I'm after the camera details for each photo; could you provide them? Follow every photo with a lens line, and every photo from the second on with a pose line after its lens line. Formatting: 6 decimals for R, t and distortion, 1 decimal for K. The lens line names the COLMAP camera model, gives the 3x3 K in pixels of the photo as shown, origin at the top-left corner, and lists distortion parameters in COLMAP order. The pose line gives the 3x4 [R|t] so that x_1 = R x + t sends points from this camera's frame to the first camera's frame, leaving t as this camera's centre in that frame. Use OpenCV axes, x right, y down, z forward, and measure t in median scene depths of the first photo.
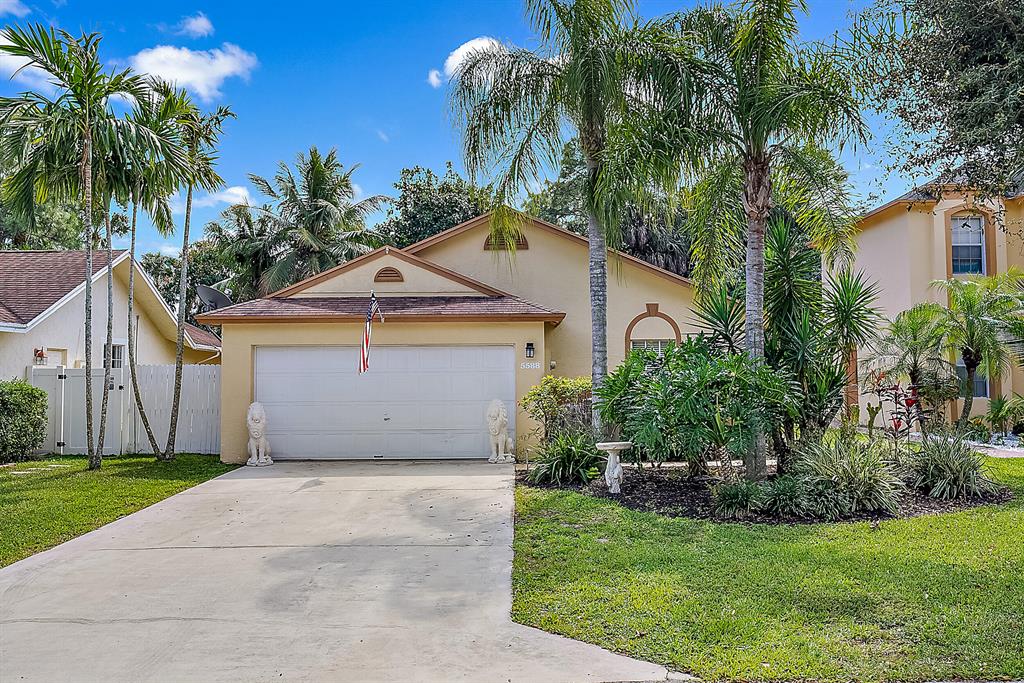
lens RADIAL K [[827.4, 0, 512.0], [0, 827.4, 341.5], [0, 0, 1]] dist [0.002999, 0.002528]
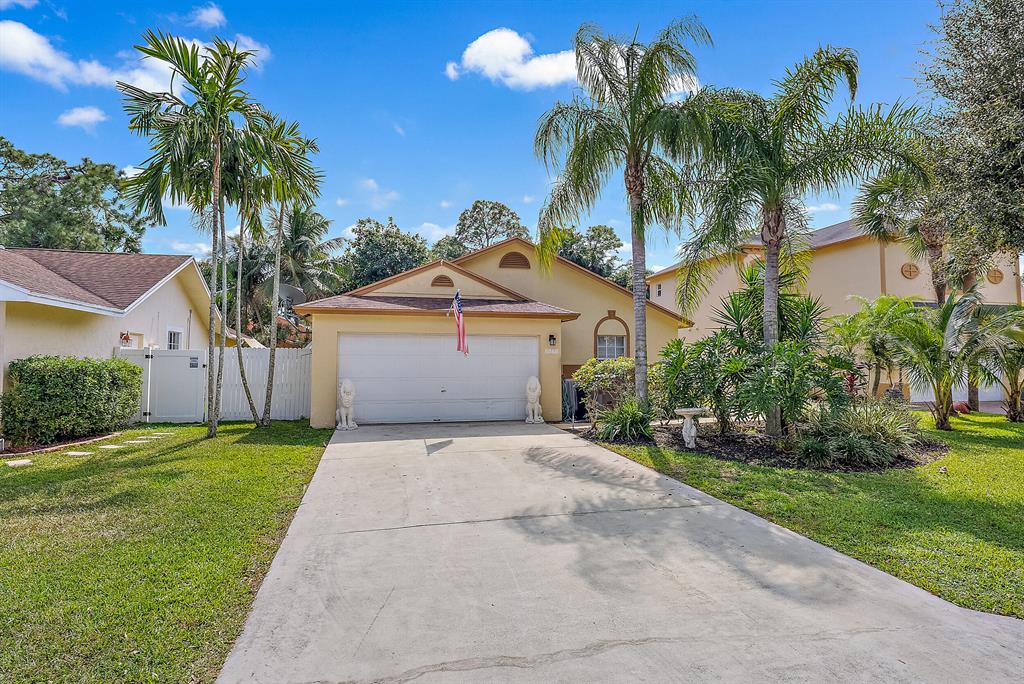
lens RADIAL K [[506.6, 0, 510.4], [0, 506.6, 336.9], [0, 0, 1]] dist [0.003454, 0.000797]
pose [[0.972882, 0.019191, 0.230503, -0.230636], [-0.017148, 0.999794, -0.010866, 0.015277], [-0.230664, 0.006619, 0.973011, 0.196583]]
